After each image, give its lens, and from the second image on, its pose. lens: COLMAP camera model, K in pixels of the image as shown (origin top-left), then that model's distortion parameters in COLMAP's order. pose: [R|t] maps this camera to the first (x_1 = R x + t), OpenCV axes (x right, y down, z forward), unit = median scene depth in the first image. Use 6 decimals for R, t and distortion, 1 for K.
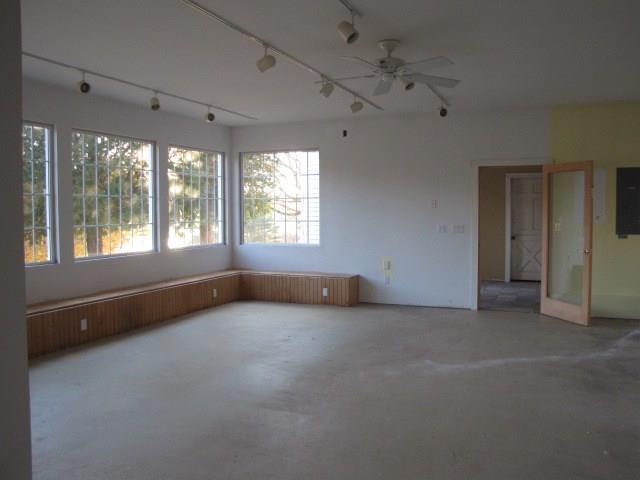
lens RADIAL K [[624.4, 0, 320.0], [0, 624.4, 237.0], [0, 0, 1]] dist [-0.017046, 0.000000]
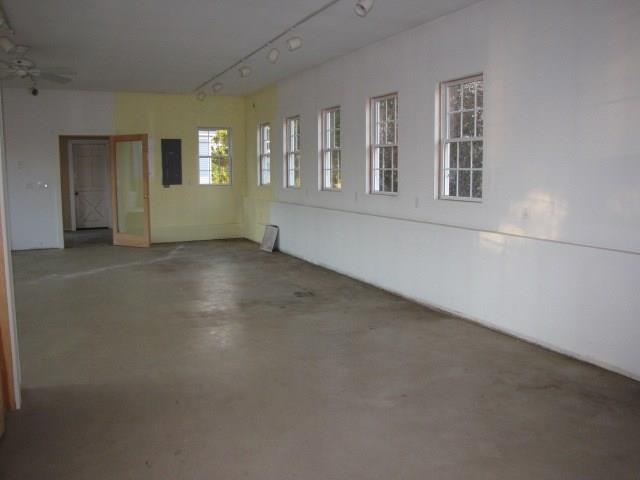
lens RADIAL K [[624.4, 0, 319.0], [0, 624.4, 239.0], [0, 0, 1]] dist [-0.017046, 0.000000]
pose [[0.744951, -0.083729, 0.661844, -0.195314], [0.044161, 0.996106, 0.076310, 0.022800], [-0.665656, -0.027619, 0.745747, -0.289906]]
